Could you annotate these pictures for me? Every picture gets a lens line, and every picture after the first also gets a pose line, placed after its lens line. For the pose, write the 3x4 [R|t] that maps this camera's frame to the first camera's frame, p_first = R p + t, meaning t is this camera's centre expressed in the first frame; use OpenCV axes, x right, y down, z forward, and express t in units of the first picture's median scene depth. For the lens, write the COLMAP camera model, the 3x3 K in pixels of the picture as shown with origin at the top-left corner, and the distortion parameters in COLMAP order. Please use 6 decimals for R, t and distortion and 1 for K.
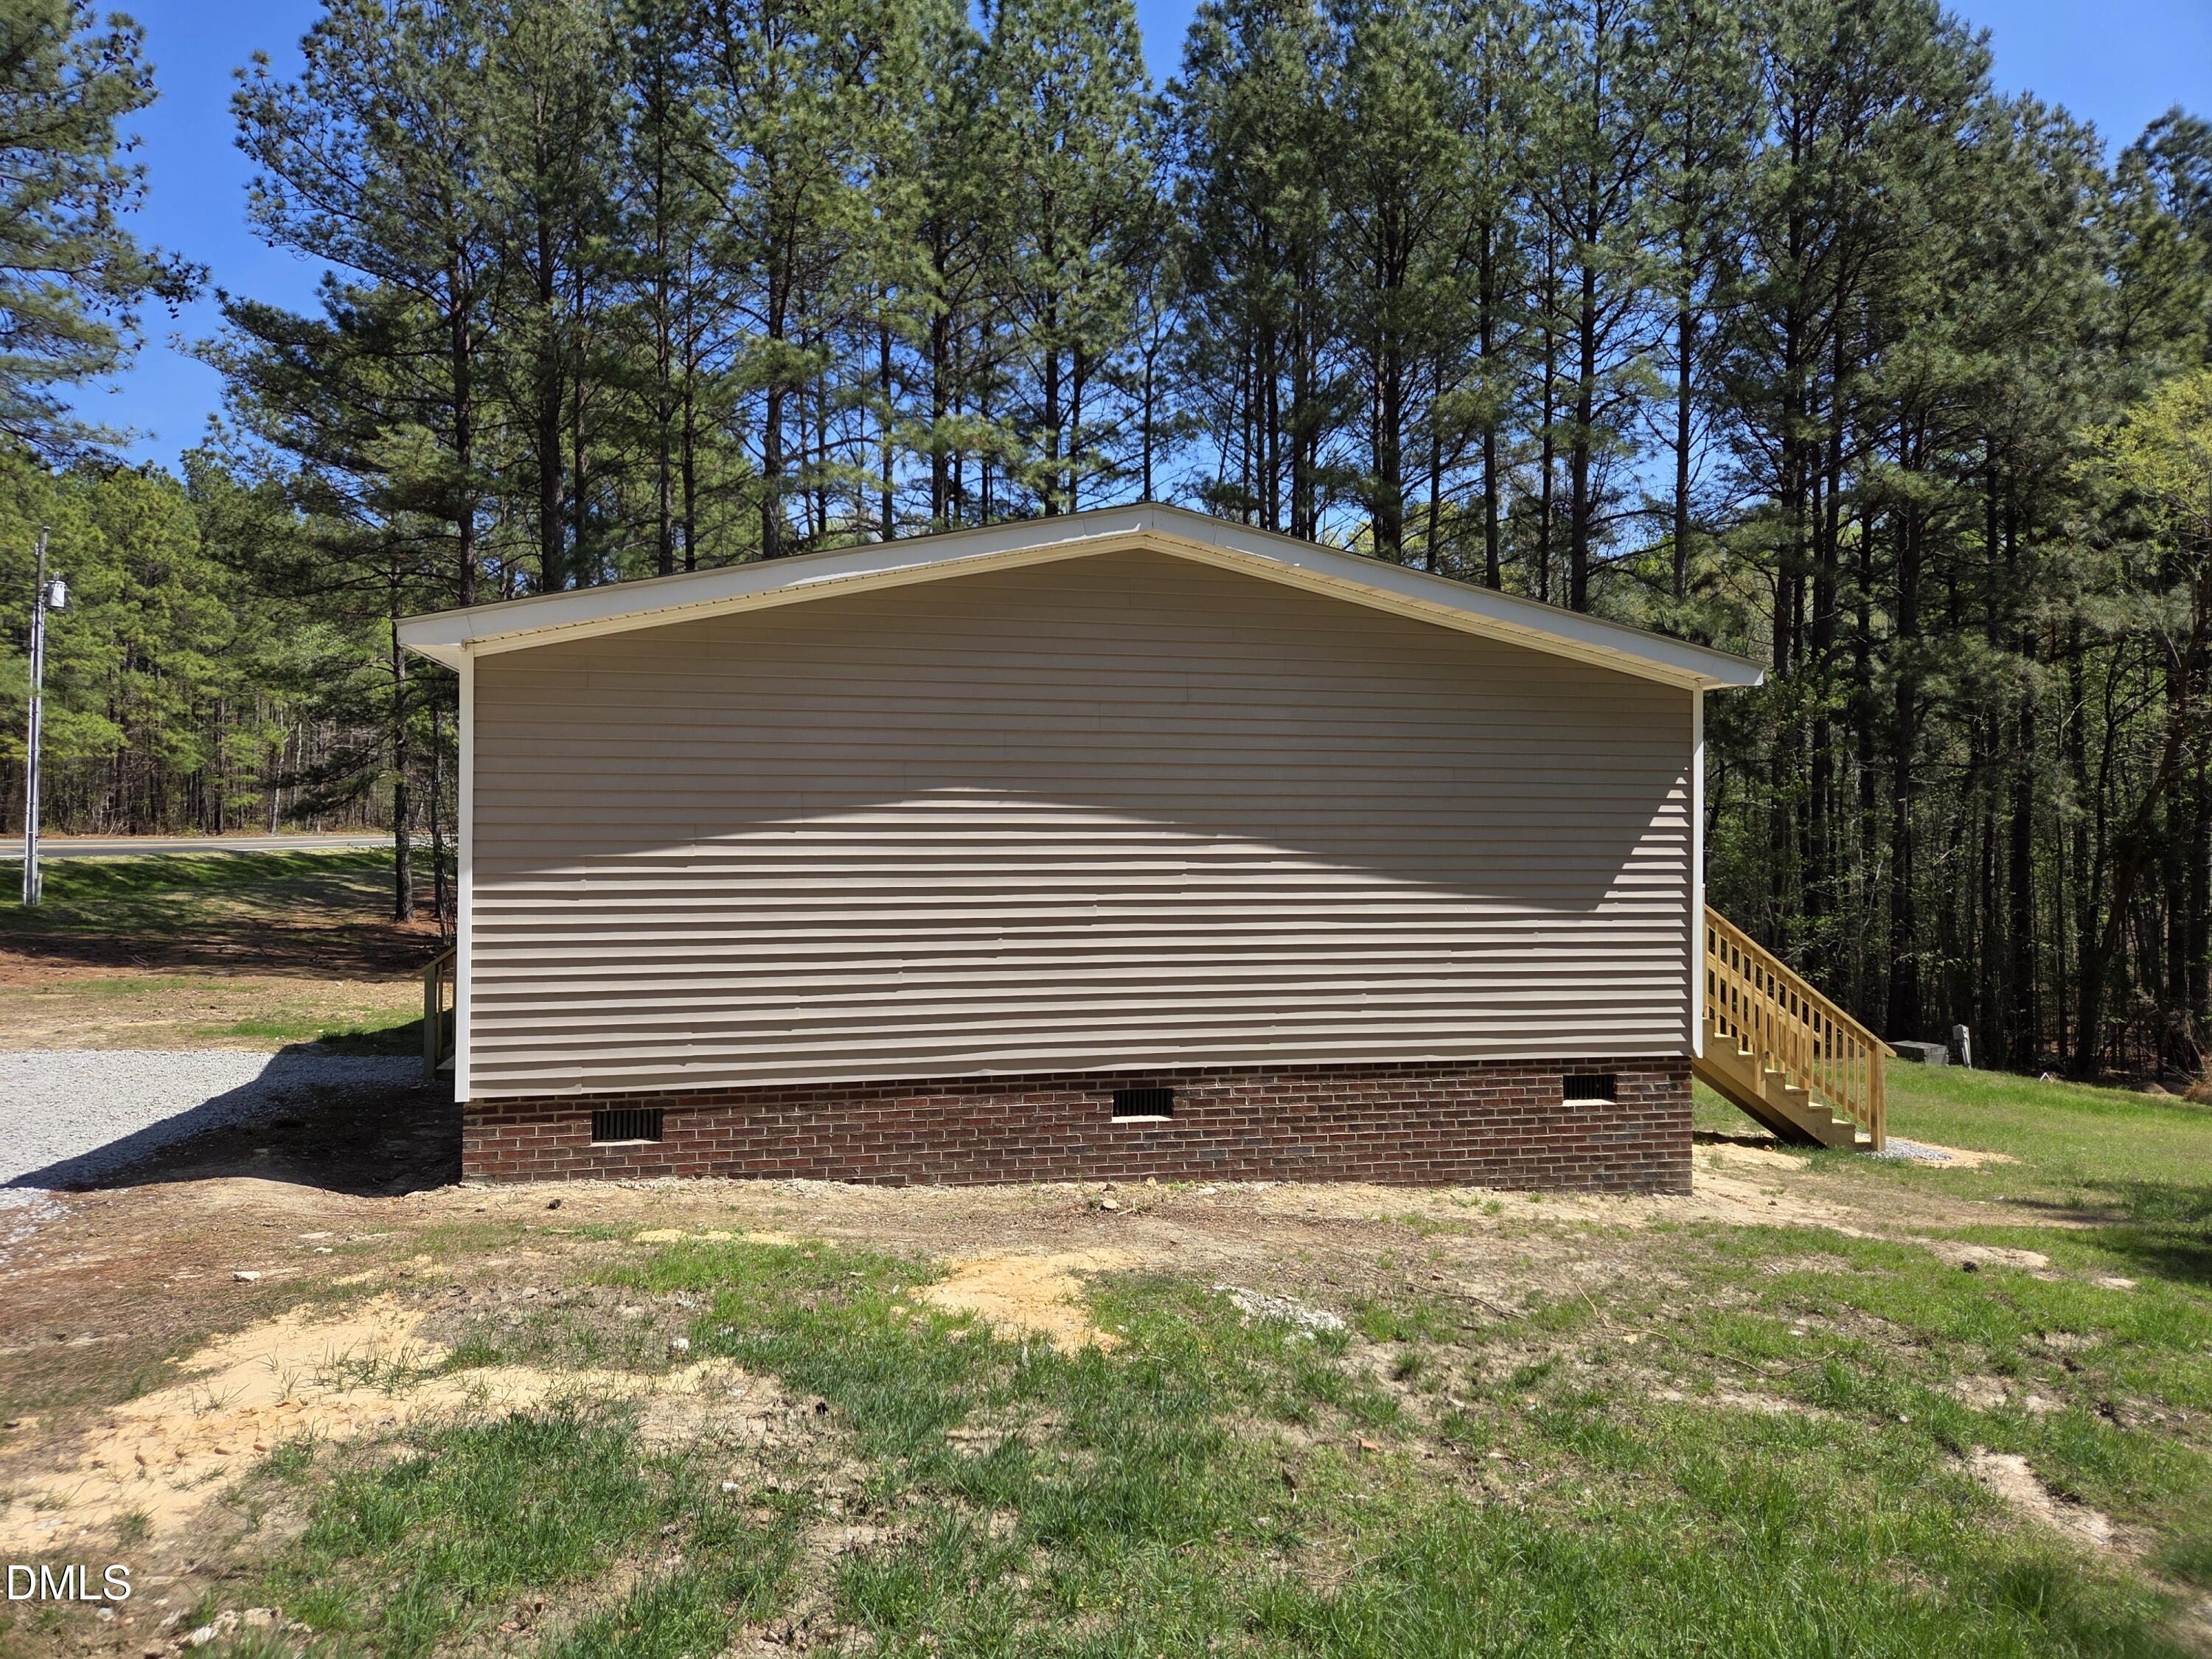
lens RADIAL K [[1476.8, 0, 1100.9], [0, 1476.8, 829.9], [0, 0, 1]] dist [0.052907, -0.004471]
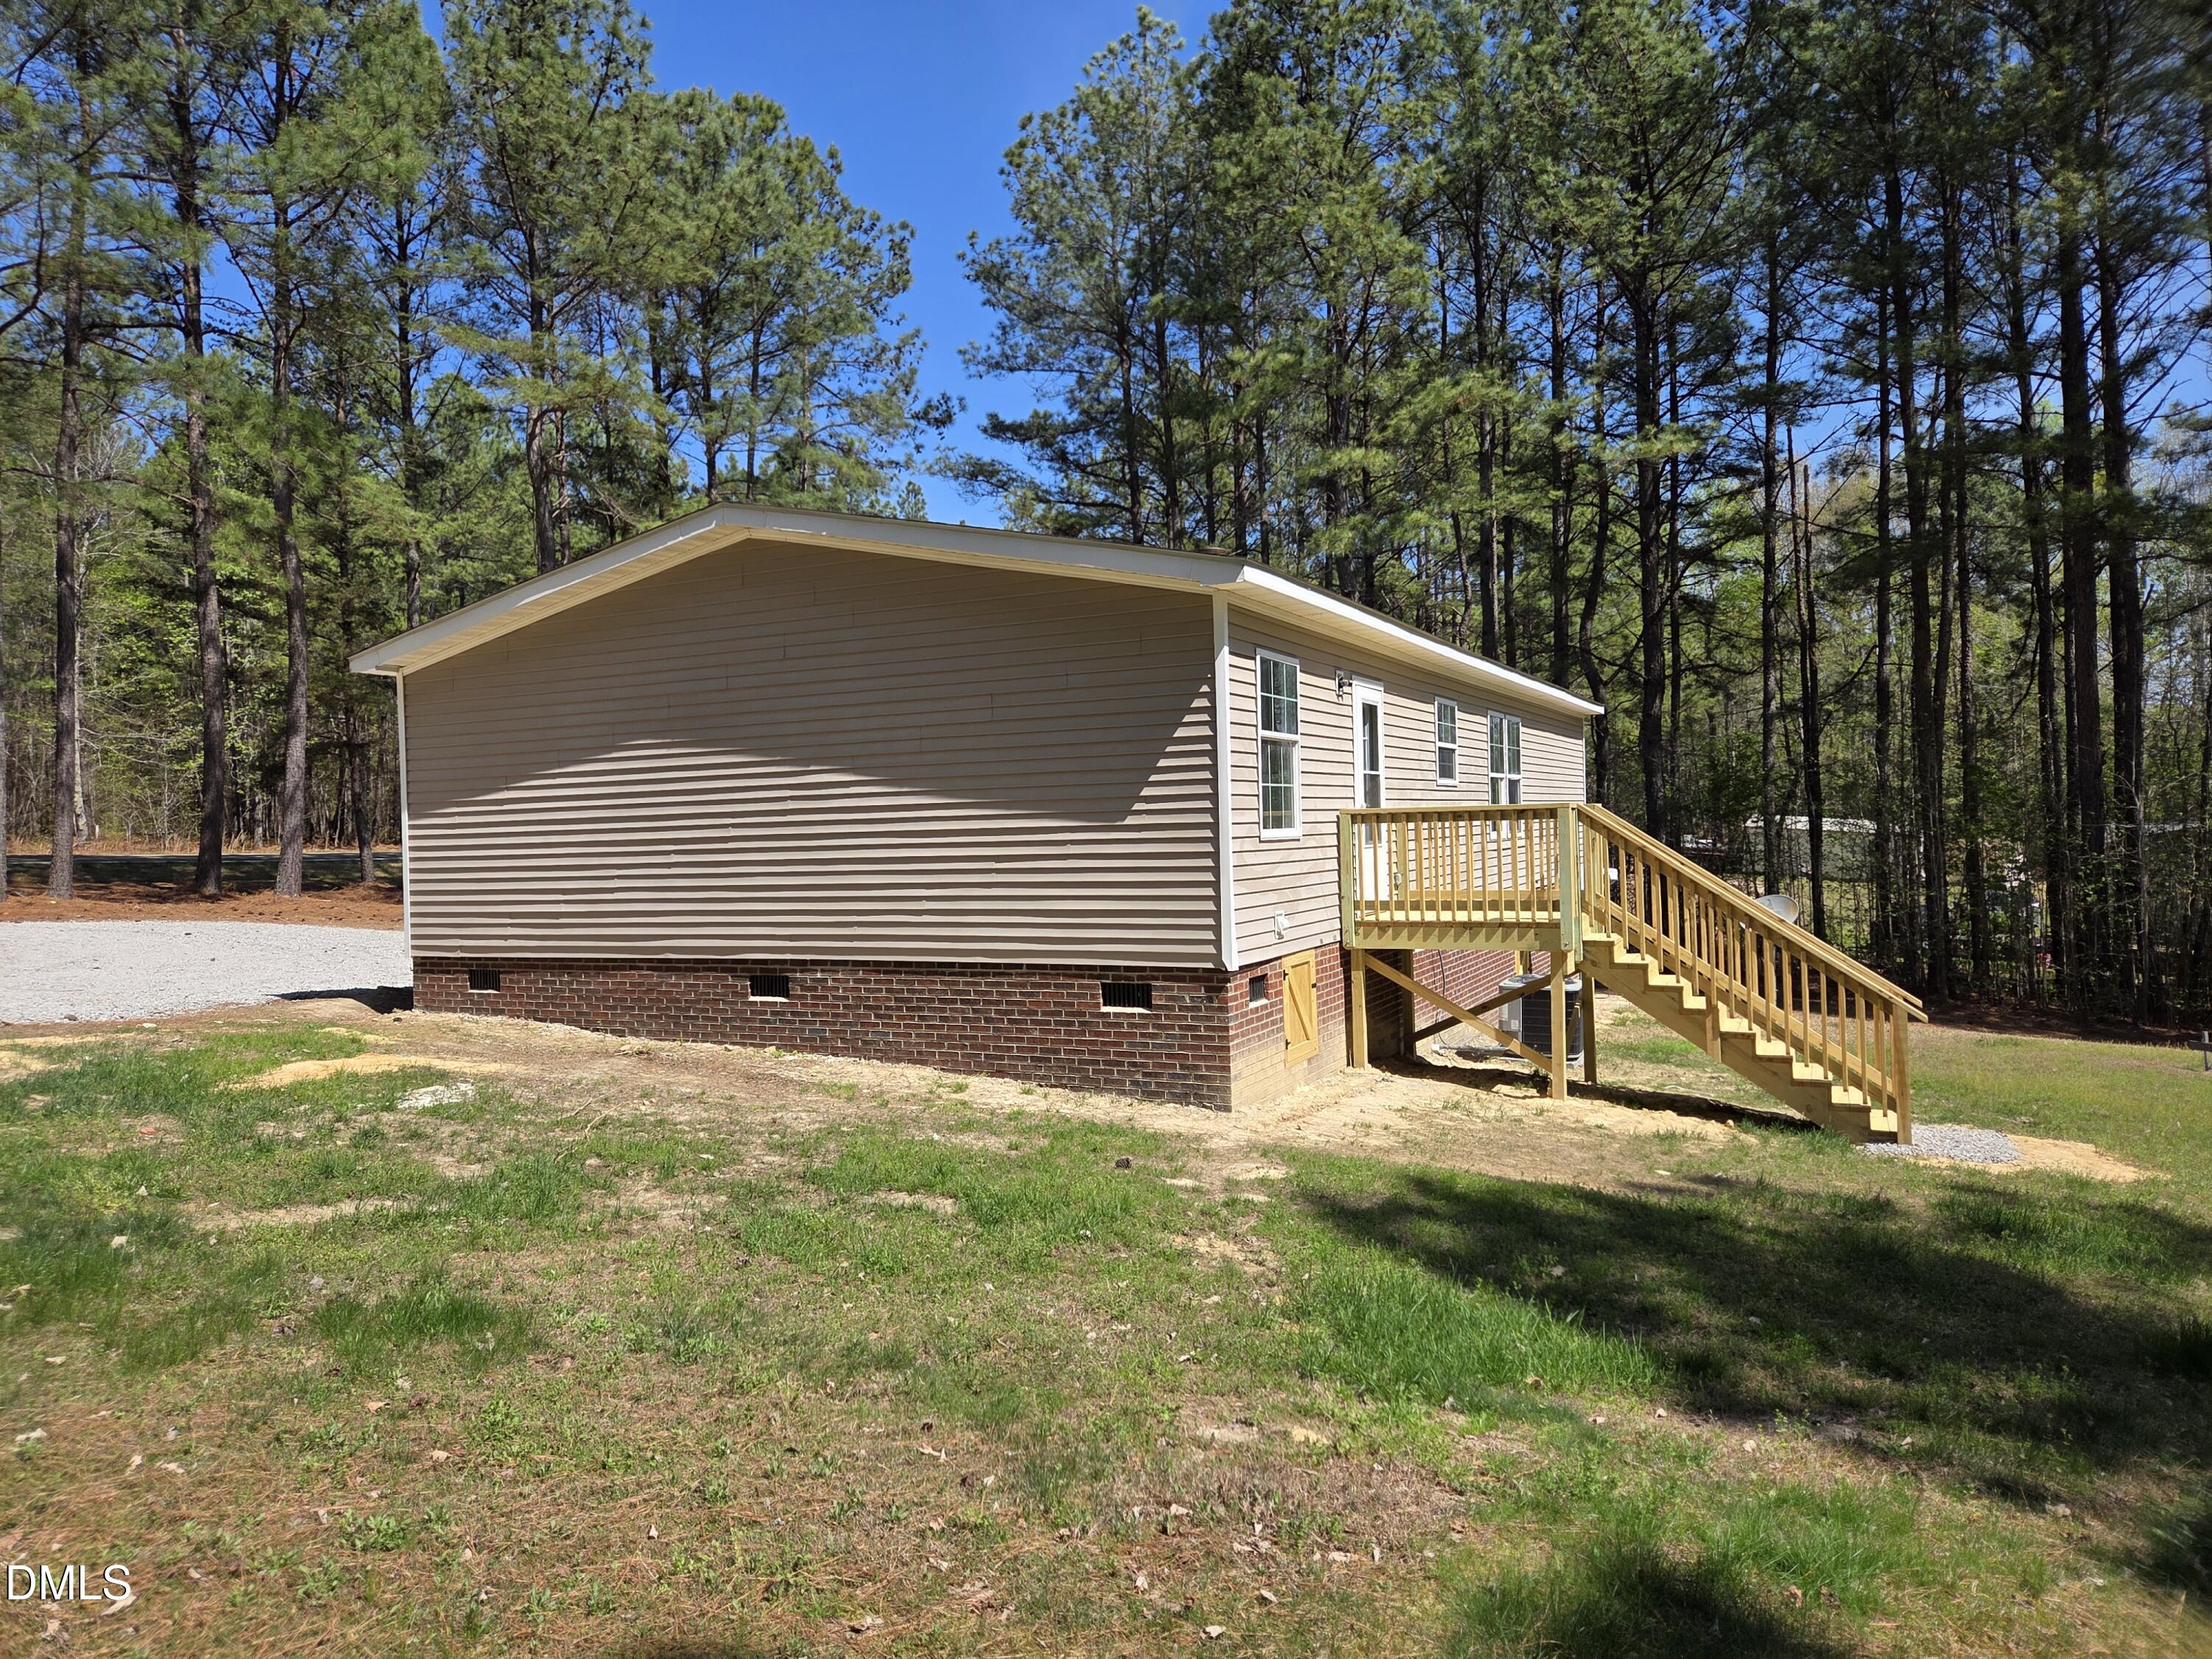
lens RADIAL K [[1476.8, 0, 1098.1], [0, 1476.8, 828.9], [0, 0, 1]] dist [0.052907, -0.004471]
pose [[0.776828, -0.026460, -0.629156, 0.974861], [0.028710, 0.999566, -0.006590, 0.065970], [0.629058, -0.012943, 0.777251, 0.200894]]
